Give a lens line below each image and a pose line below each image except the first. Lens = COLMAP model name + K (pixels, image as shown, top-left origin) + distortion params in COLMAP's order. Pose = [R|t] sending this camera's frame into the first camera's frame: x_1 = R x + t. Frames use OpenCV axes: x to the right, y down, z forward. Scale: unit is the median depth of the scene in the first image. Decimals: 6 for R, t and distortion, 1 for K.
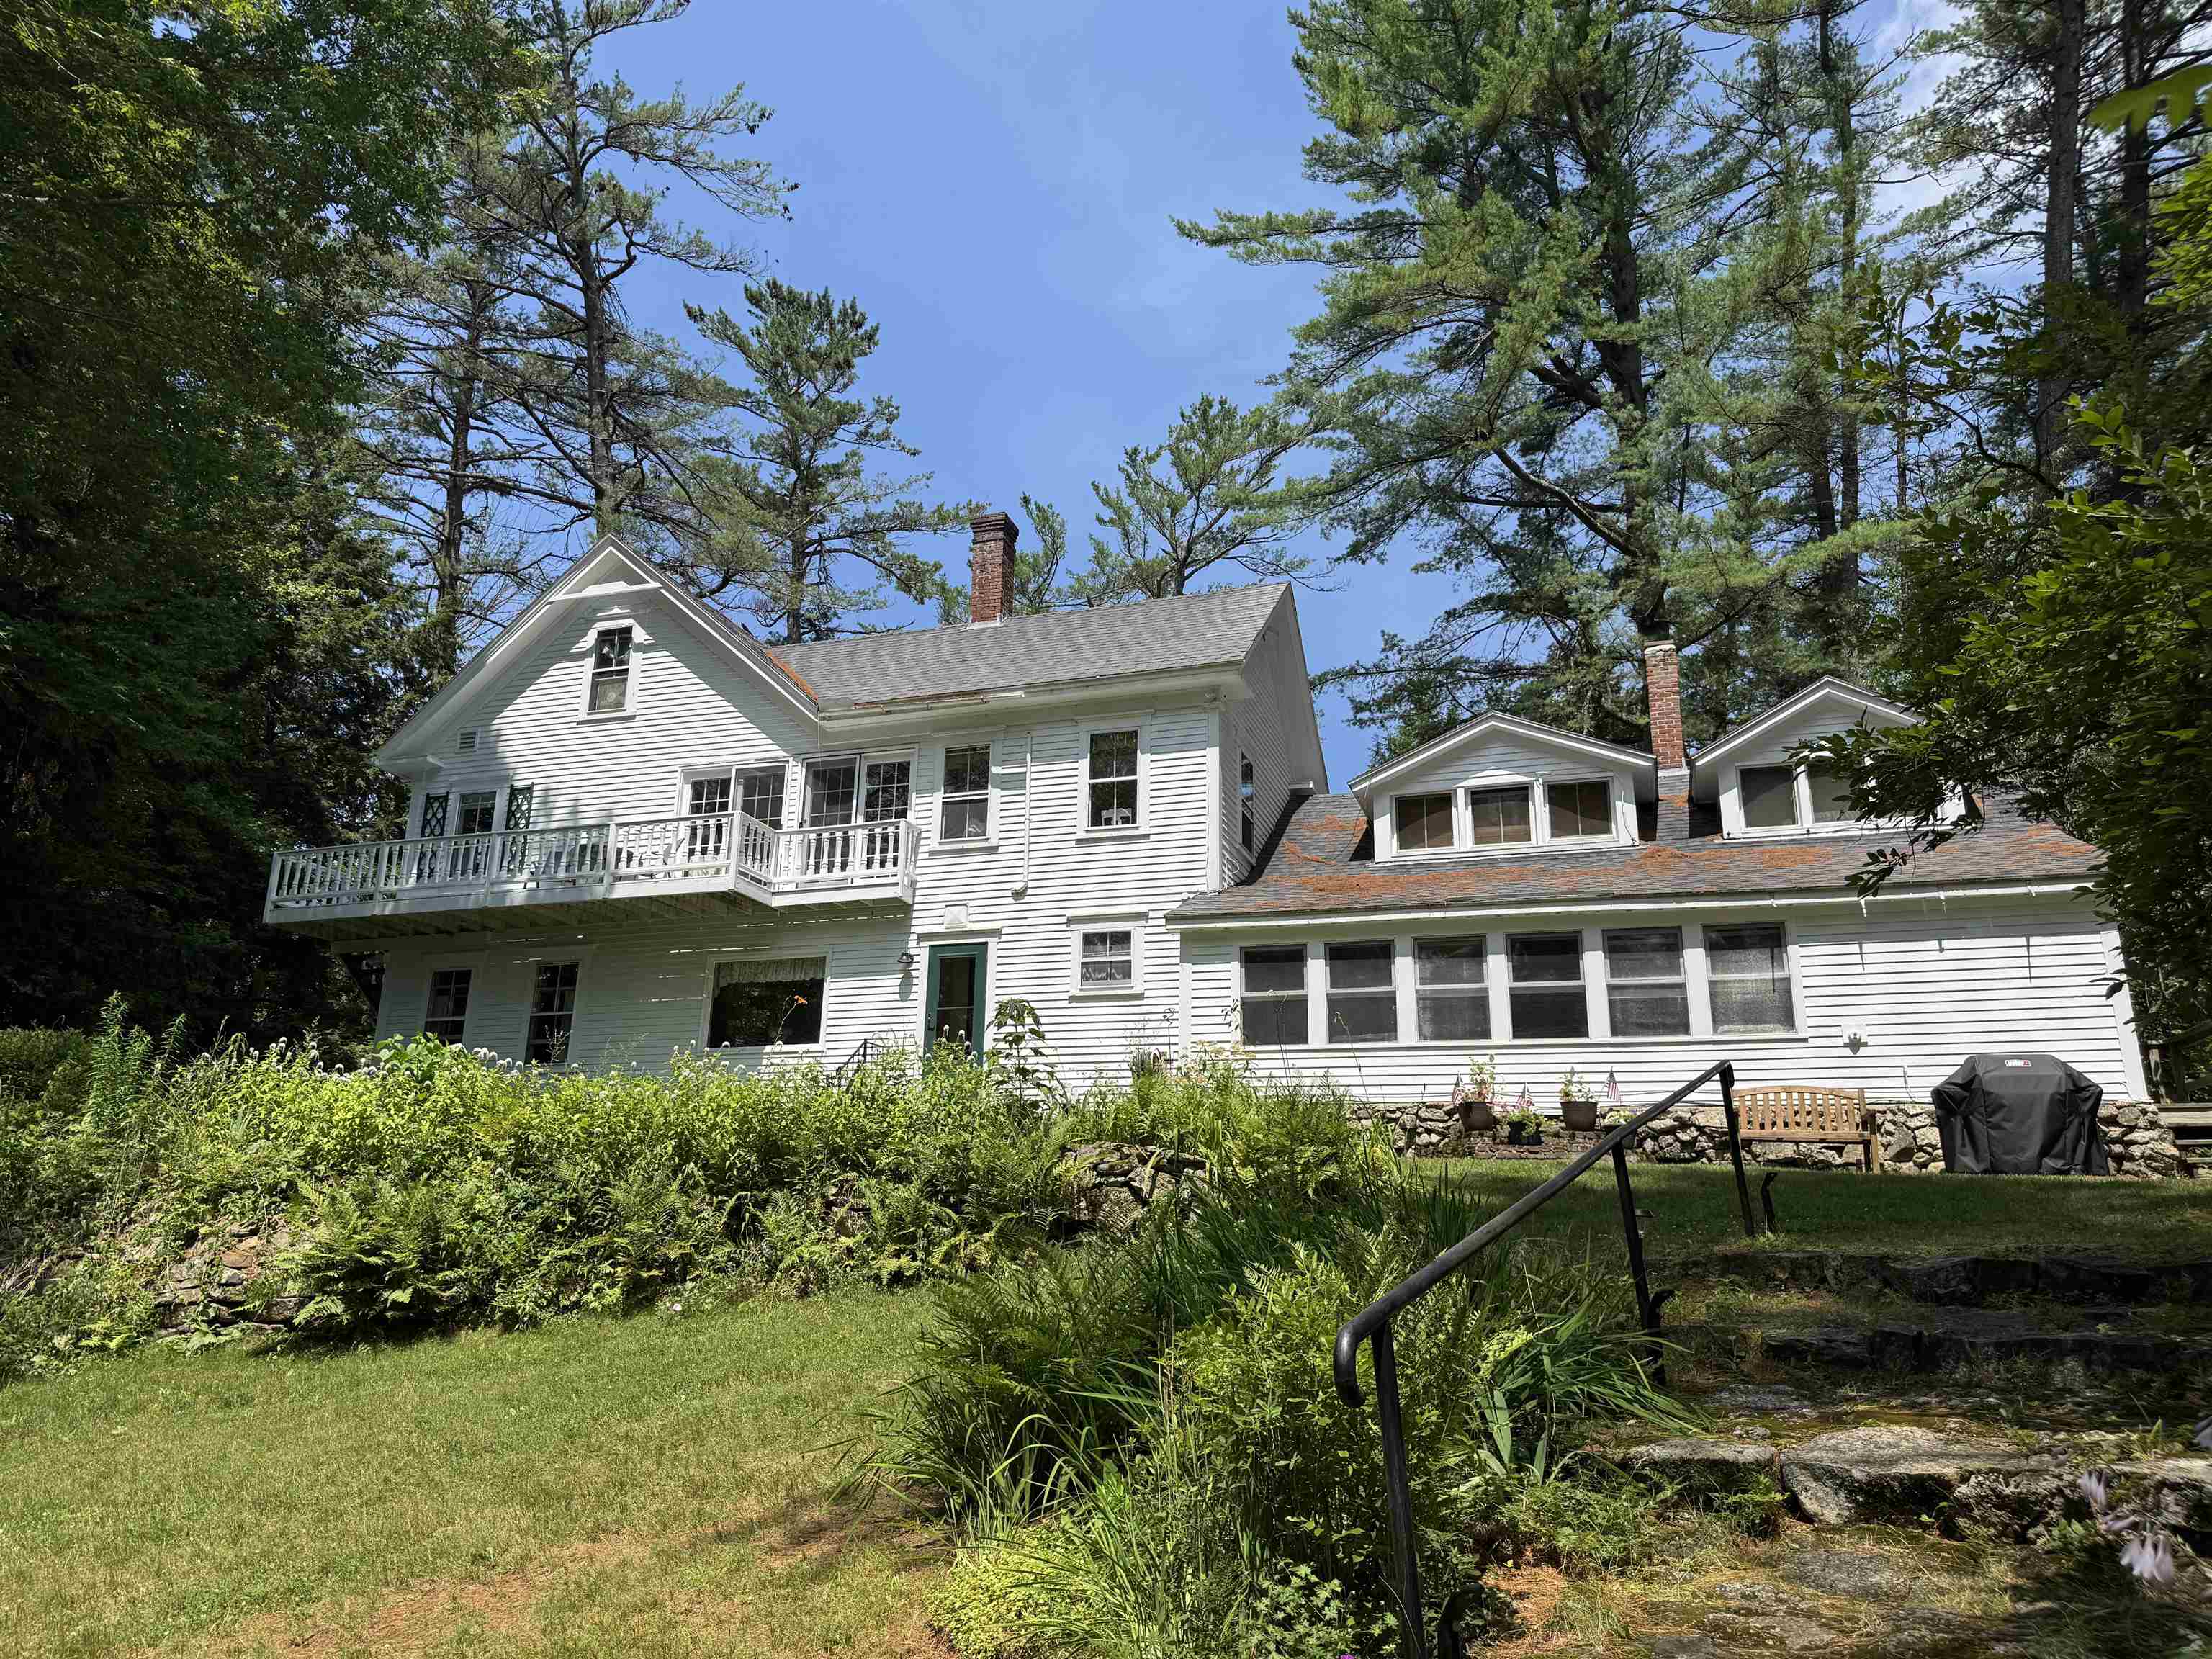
lens RADIAL K [[1573.4, 0, 1083.3], [0, 1573.4, 838.1], [0, 0, 1]] dist [0.115916, -0.115166]
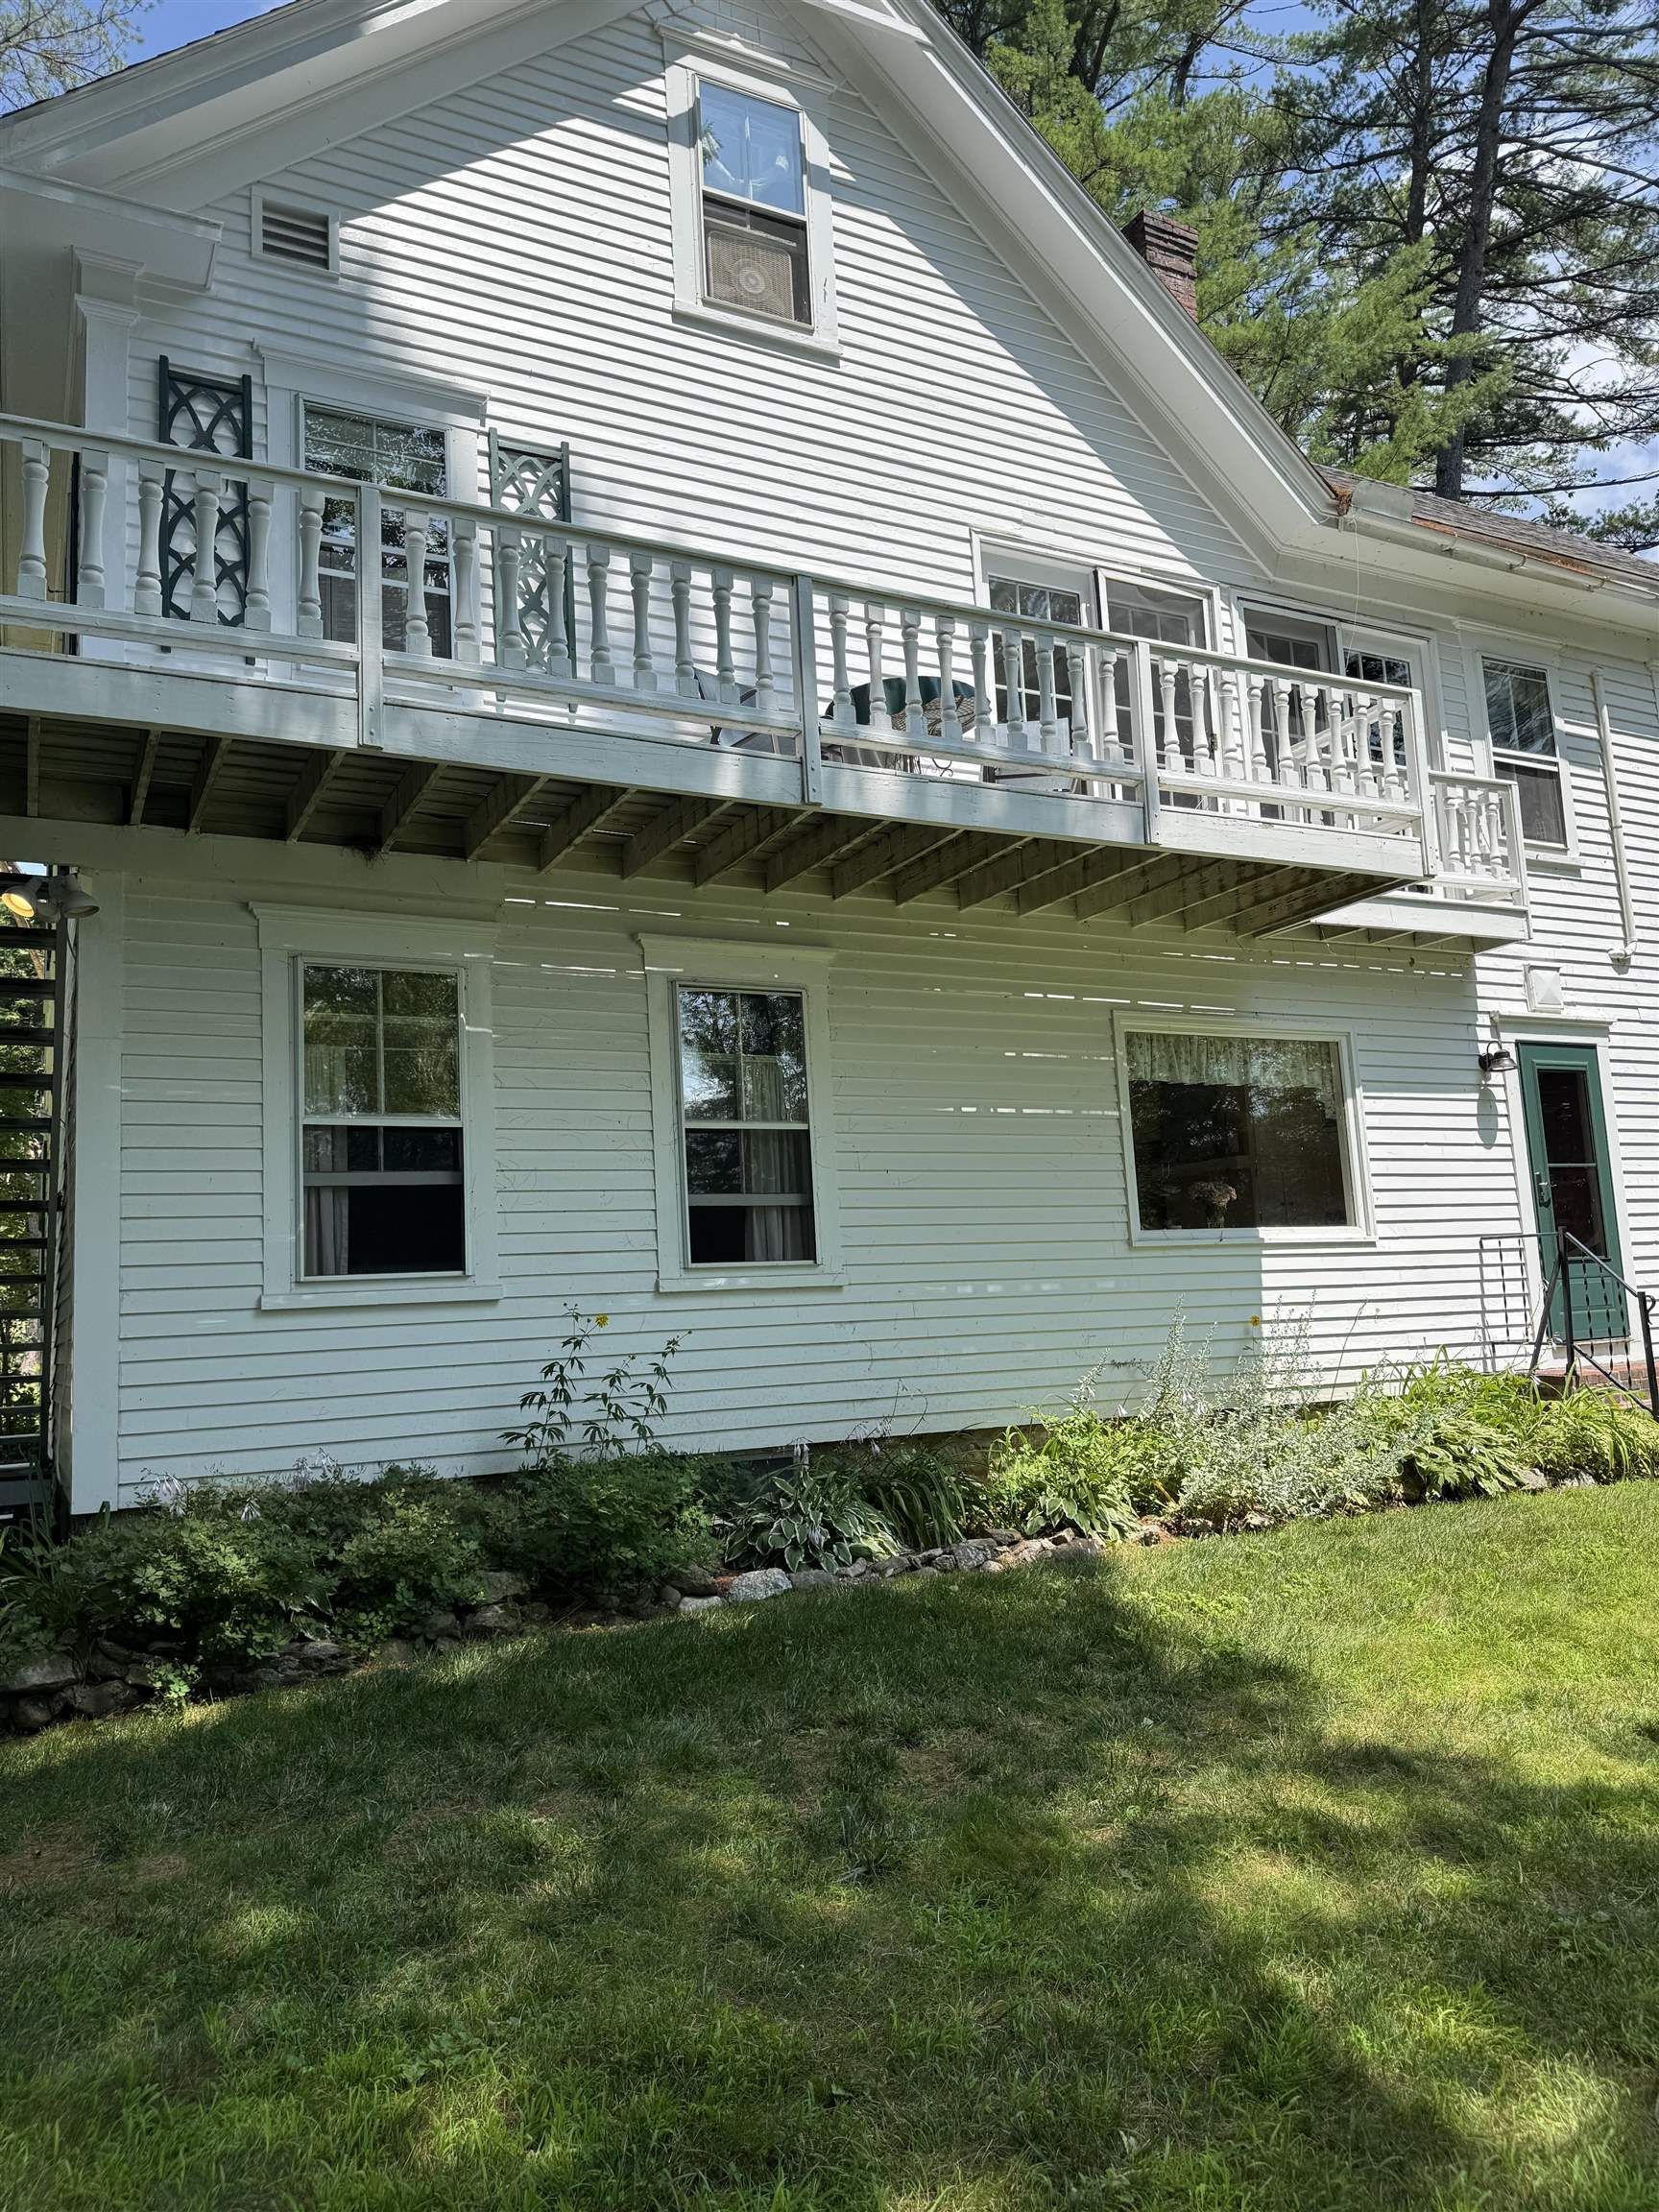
lens RADIAL K [[1621.4, 0, 881.5], [0, 1621.4, 1131.2], [0, 0, 1]] dist [0.011098, 0.006604]
pose [[0.671130, 0.040817, 0.740216, -0.599741], [-0.132540, 0.989002, 0.065634, 0.085600], [-0.729396, -0.142157, 0.669159, 0.756307]]
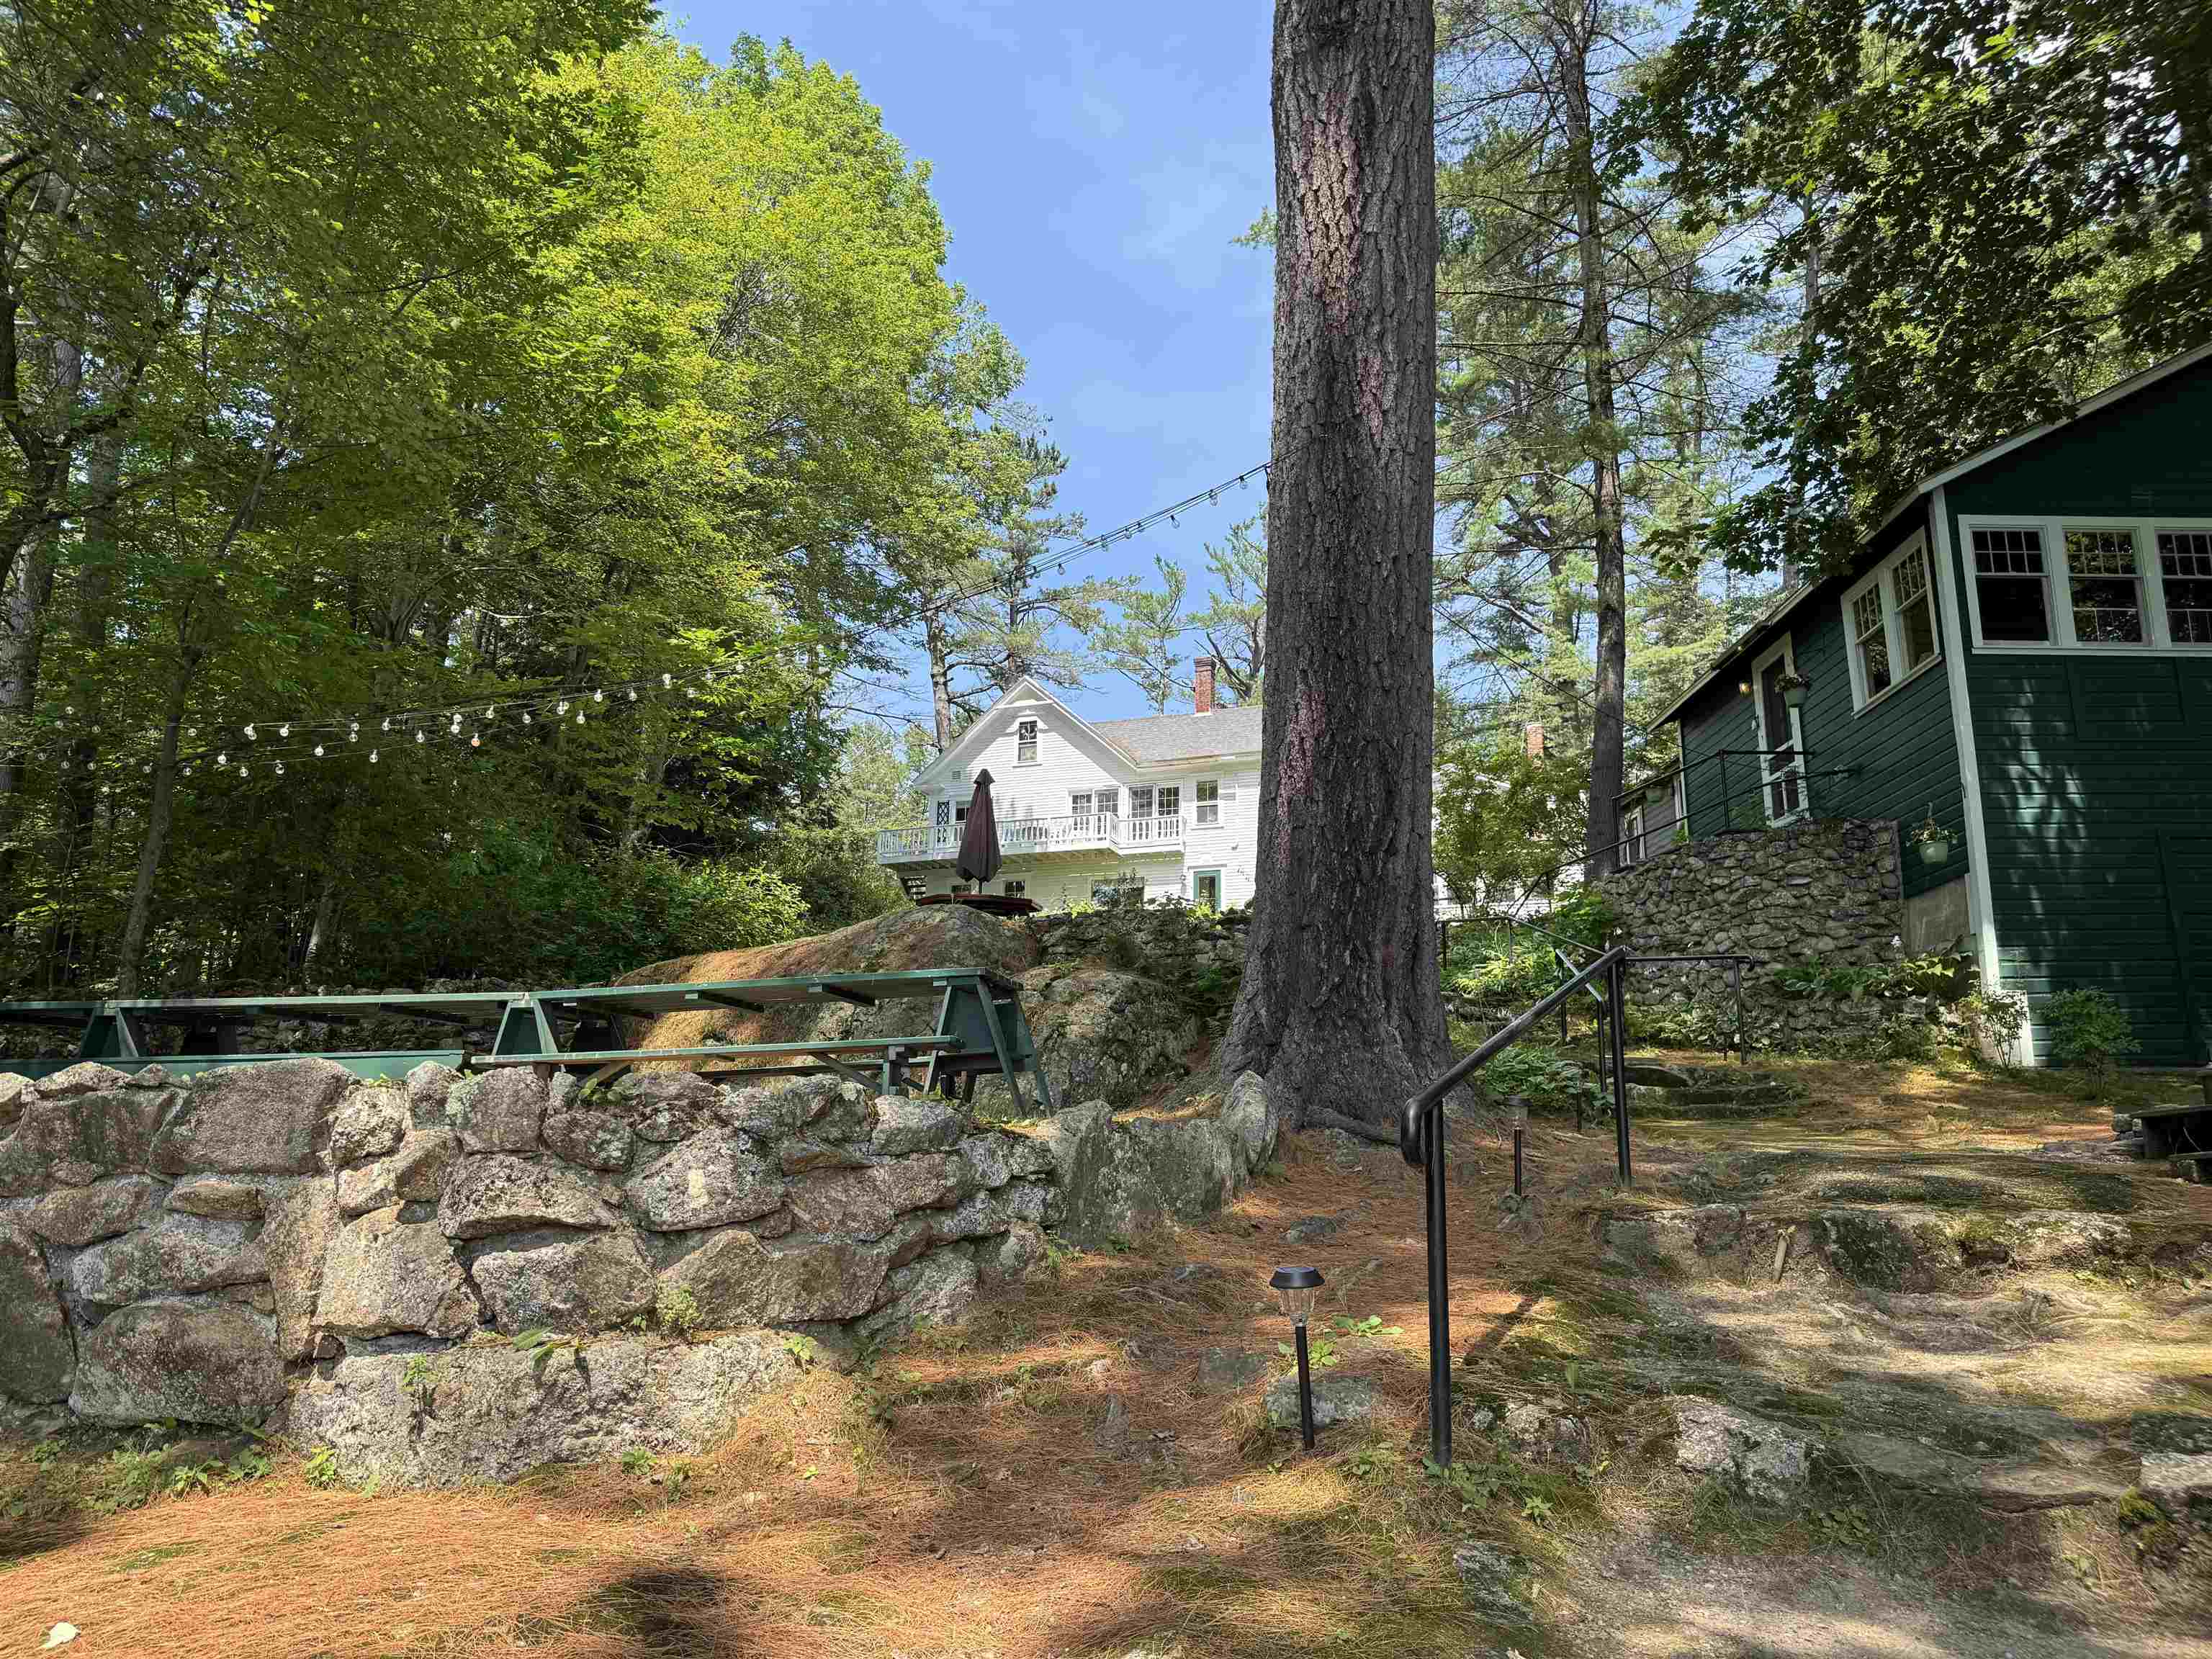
lens RADIAL K [[1573.4, 0, 1083.3], [0, 1573.4, 838.1], [0, 0, 1]] dist [0.115916, -0.115166]
pose [[0.999494, -0.010571, -0.029990, -0.177556], [0.011827, 0.999048, 0.041999, -0.070995], [0.029518, -0.042332, 0.998667, -1.170231]]
